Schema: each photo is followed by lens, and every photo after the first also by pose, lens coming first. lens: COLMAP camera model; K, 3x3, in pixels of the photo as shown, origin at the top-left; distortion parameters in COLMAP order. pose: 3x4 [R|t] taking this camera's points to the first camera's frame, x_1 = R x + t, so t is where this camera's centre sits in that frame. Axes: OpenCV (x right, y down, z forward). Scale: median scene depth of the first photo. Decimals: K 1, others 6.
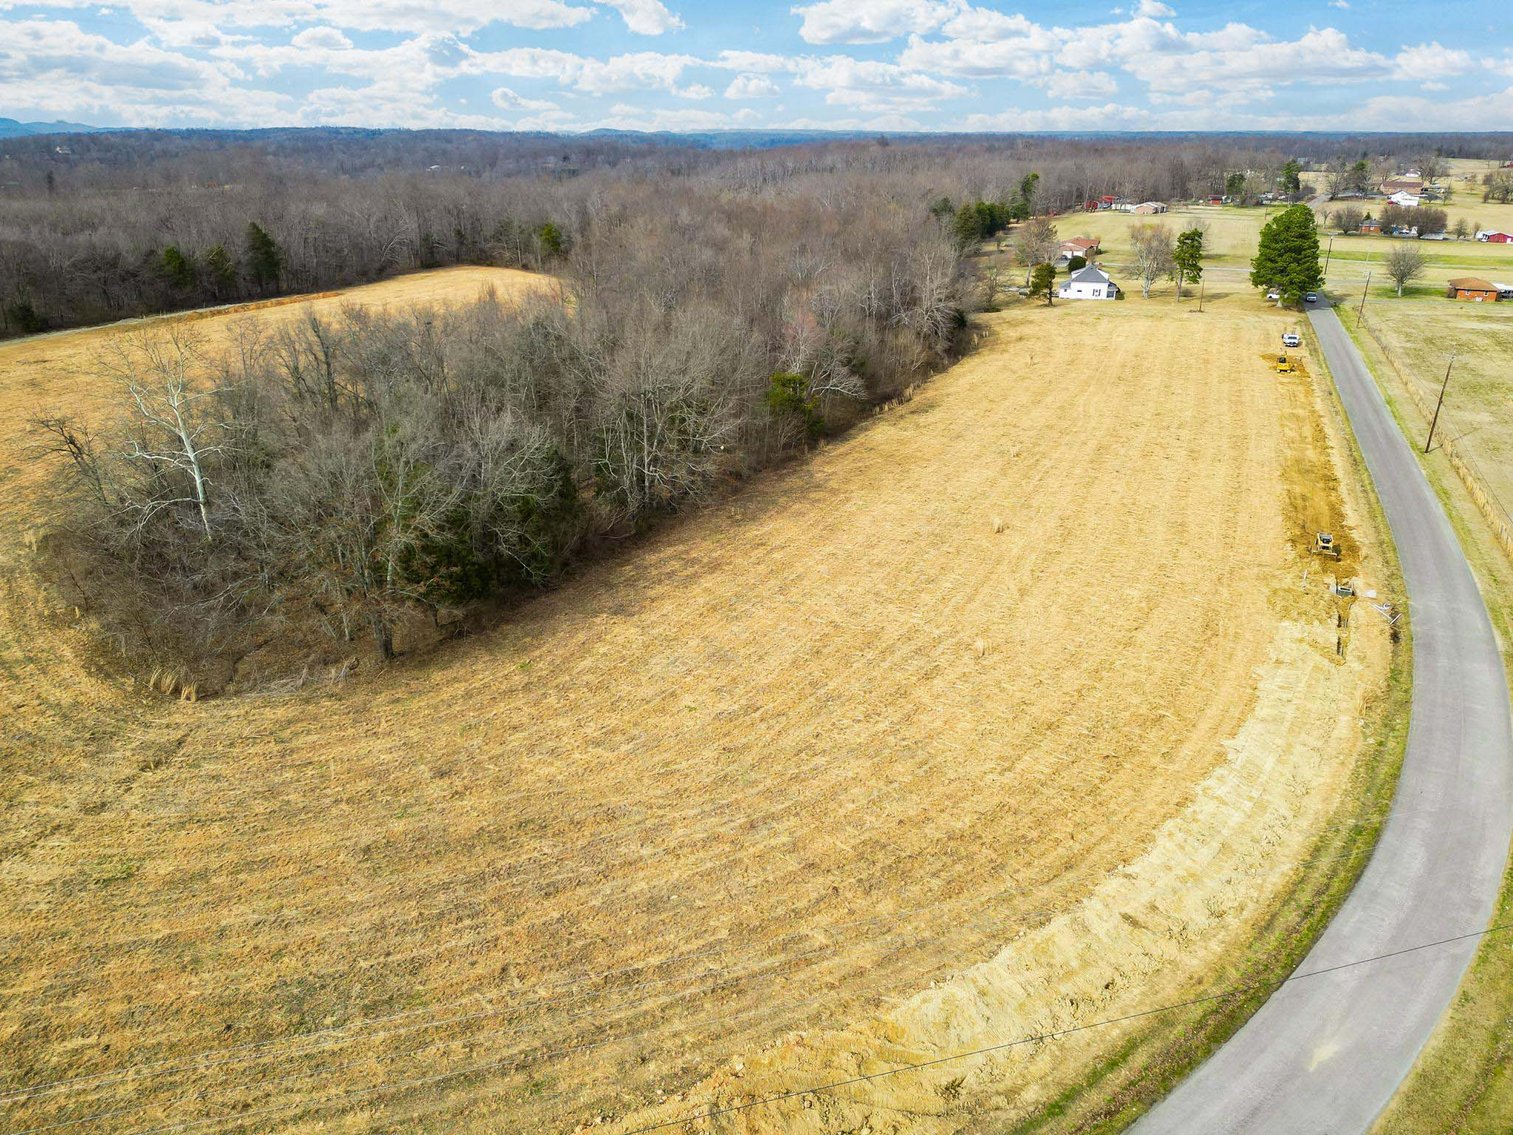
lens RADIAL K [[1084.4, 0, 739.3], [0, 1084.4, 564.3], [0, 0, 1]] dist [0.094306, -0.100027]
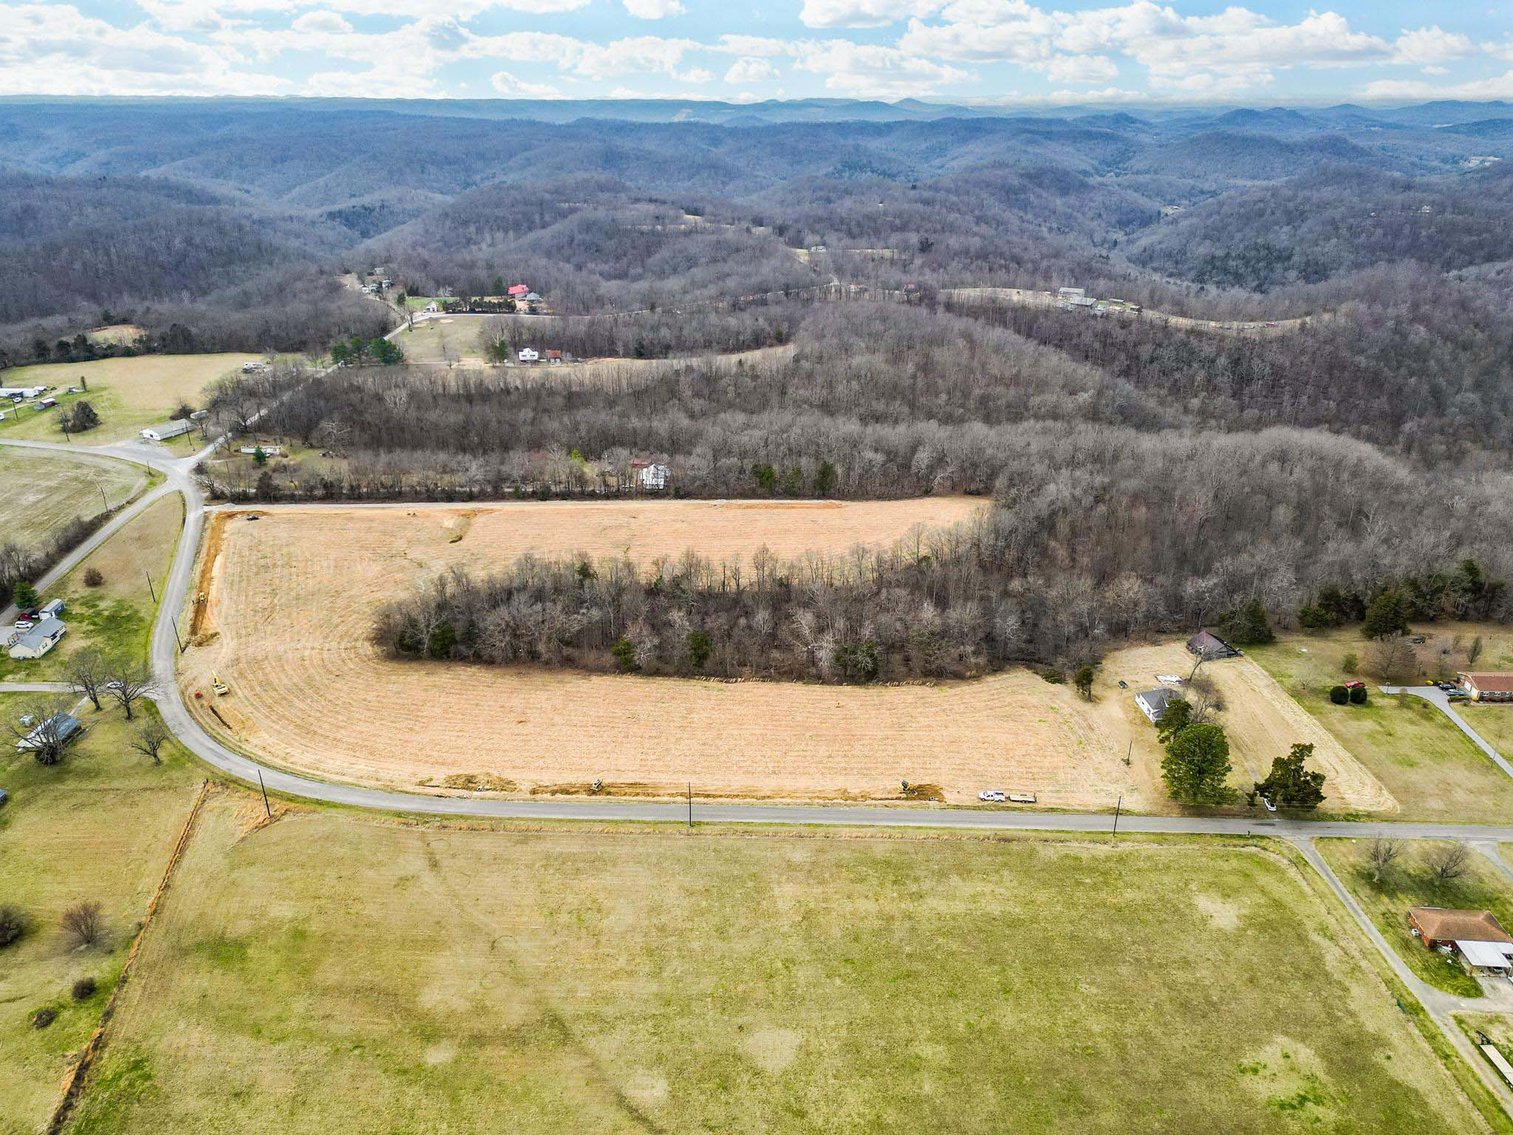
lens RADIAL K [[1058.4, 0, 749.7], [0, 1058.4, 572.8], [0, 0, 1]] dist [0.081054, -0.076381]
pose [[0.349674, 0.376740, -0.857785, 1.161445], [-0.348436, 0.902203, 0.254209, -0.555428], [0.869667, 0.209993, 0.446747, 0.120612]]
